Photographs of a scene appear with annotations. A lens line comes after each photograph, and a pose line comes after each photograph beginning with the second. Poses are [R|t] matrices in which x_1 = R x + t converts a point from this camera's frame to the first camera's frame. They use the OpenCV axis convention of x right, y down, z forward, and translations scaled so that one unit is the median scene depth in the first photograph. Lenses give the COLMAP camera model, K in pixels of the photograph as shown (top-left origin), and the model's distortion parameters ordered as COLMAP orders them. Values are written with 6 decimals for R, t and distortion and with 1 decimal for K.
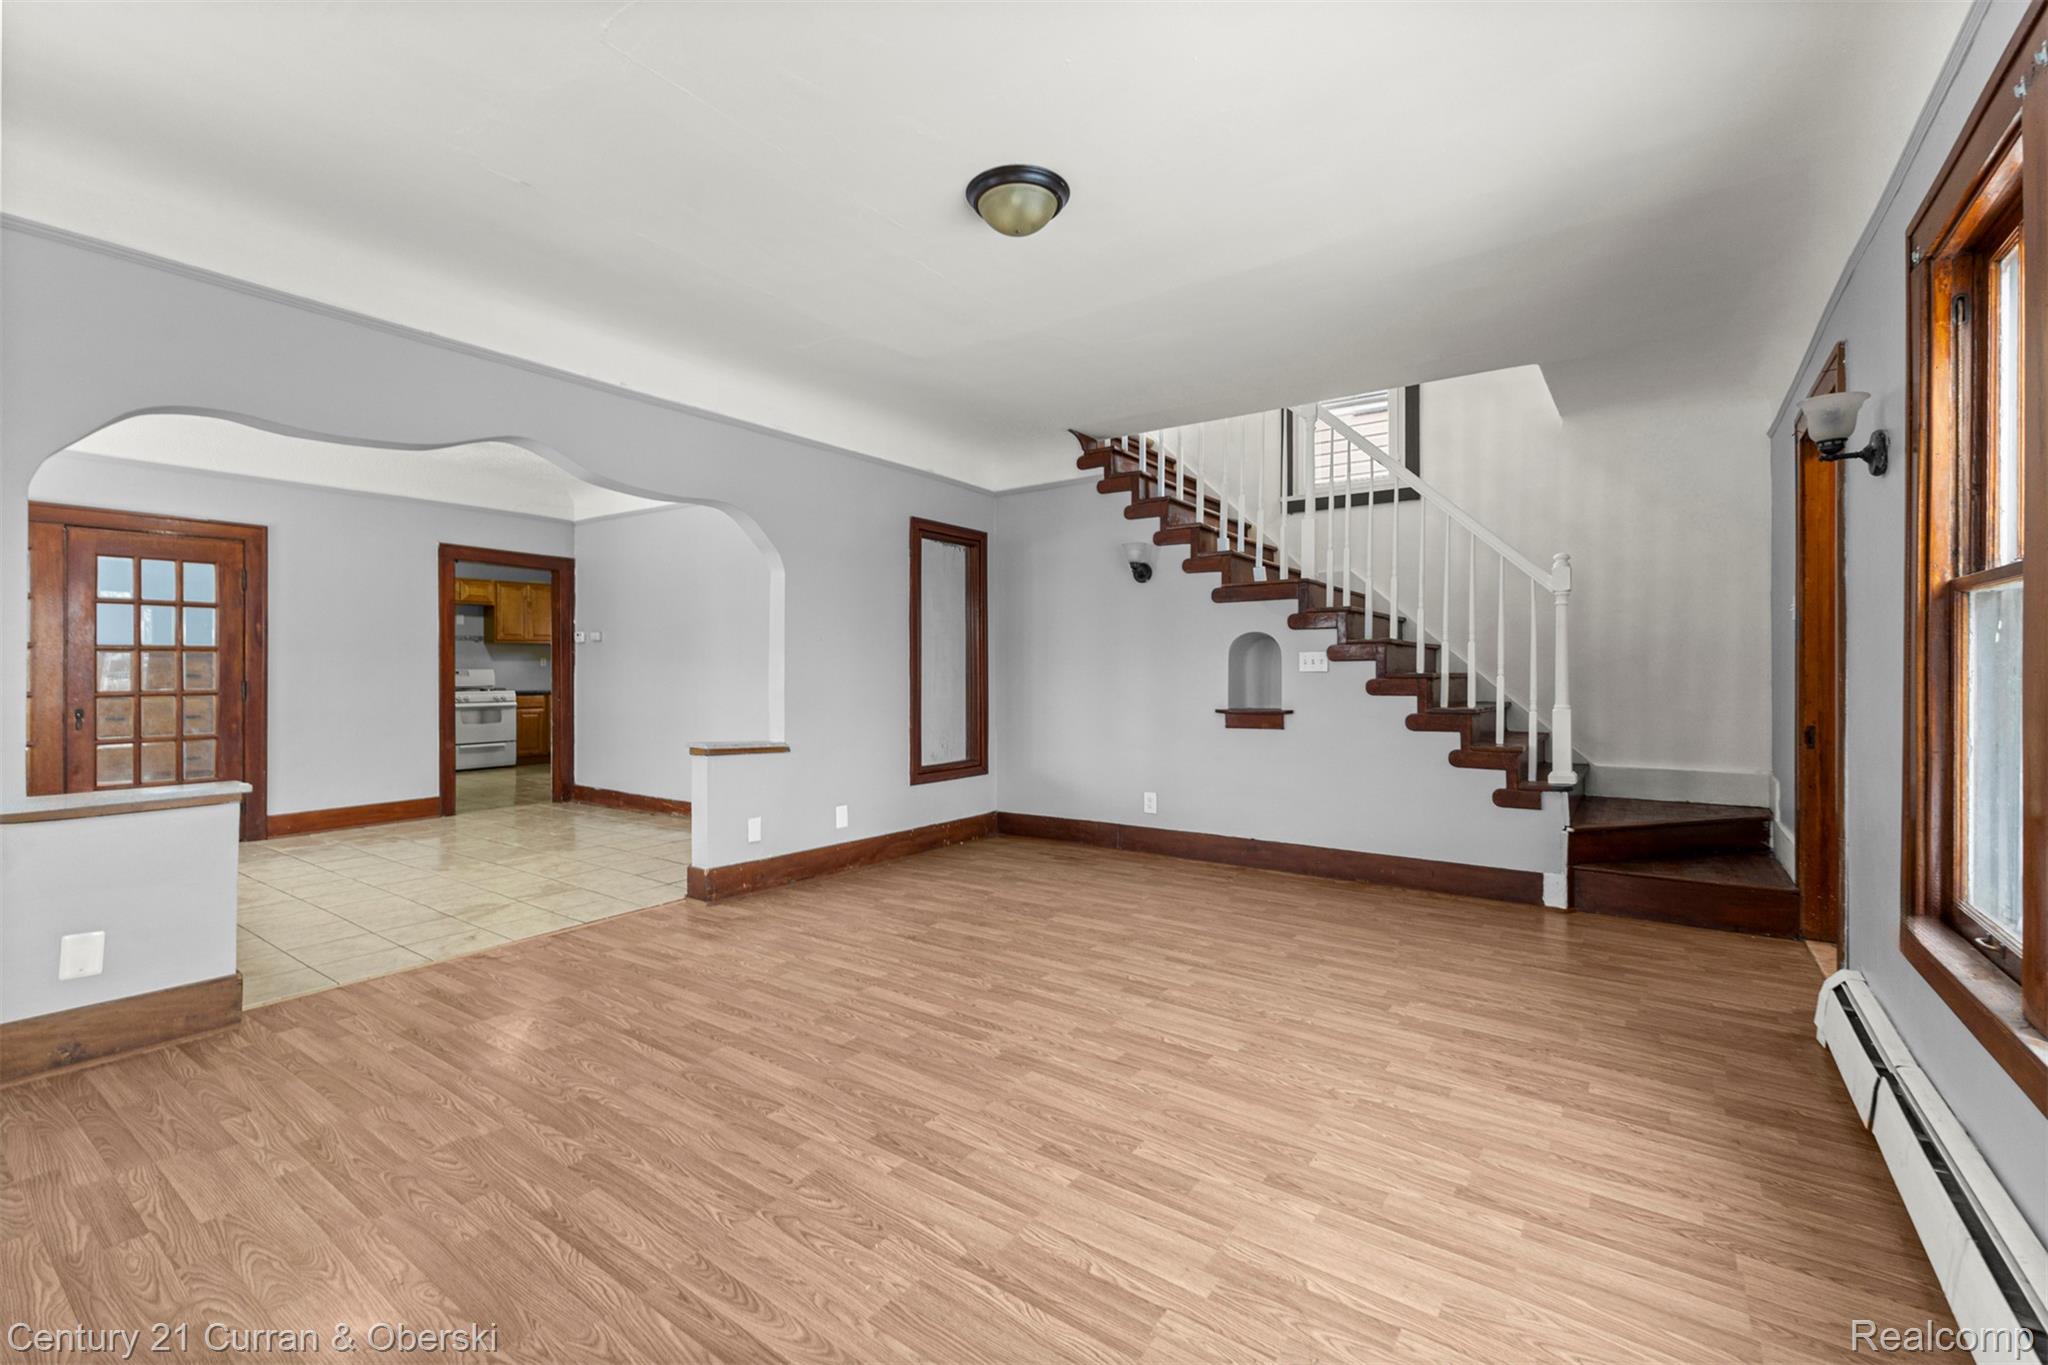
lens RADIAL K [[885.1, 0, 1024.9], [0, 885.1, 665.0], [0, 0, 1]] dist [0.008902, 0.000389]
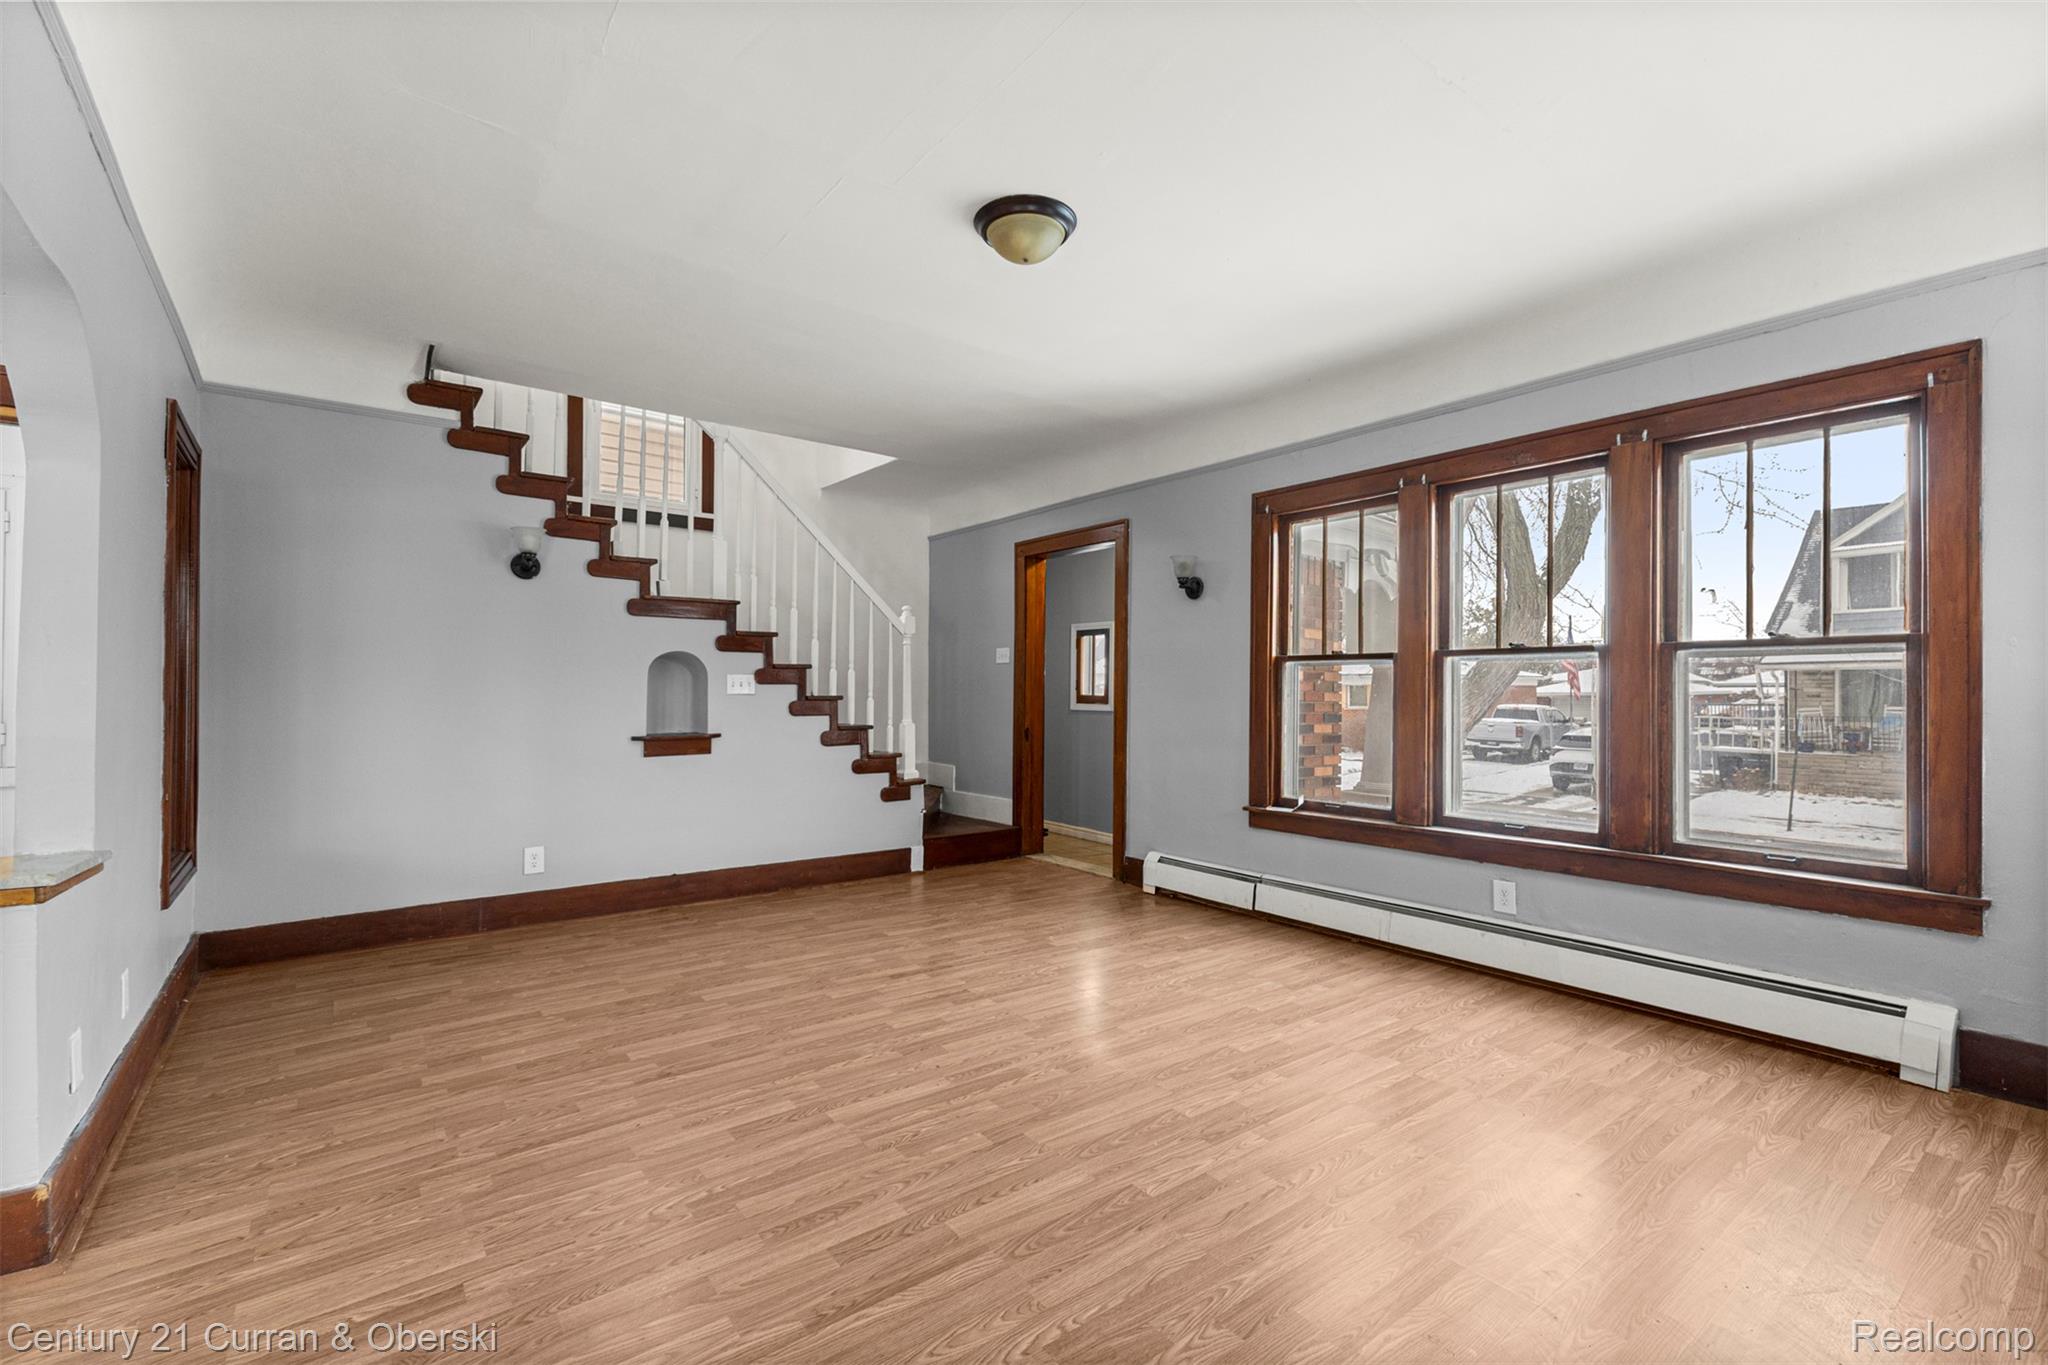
lens RADIAL K [[885.1, 0, 1024.9], [0, 885.1, 665.0], [0, 0, 1]] dist [0.008902, 0.000389]
pose [[0.280173, 0.034085, 0.959344, -0.784089], [-0.013428, 0.999411, -0.031587, 0.003056], [-0.959856, -0.004032, 0.280466, 0.571013]]
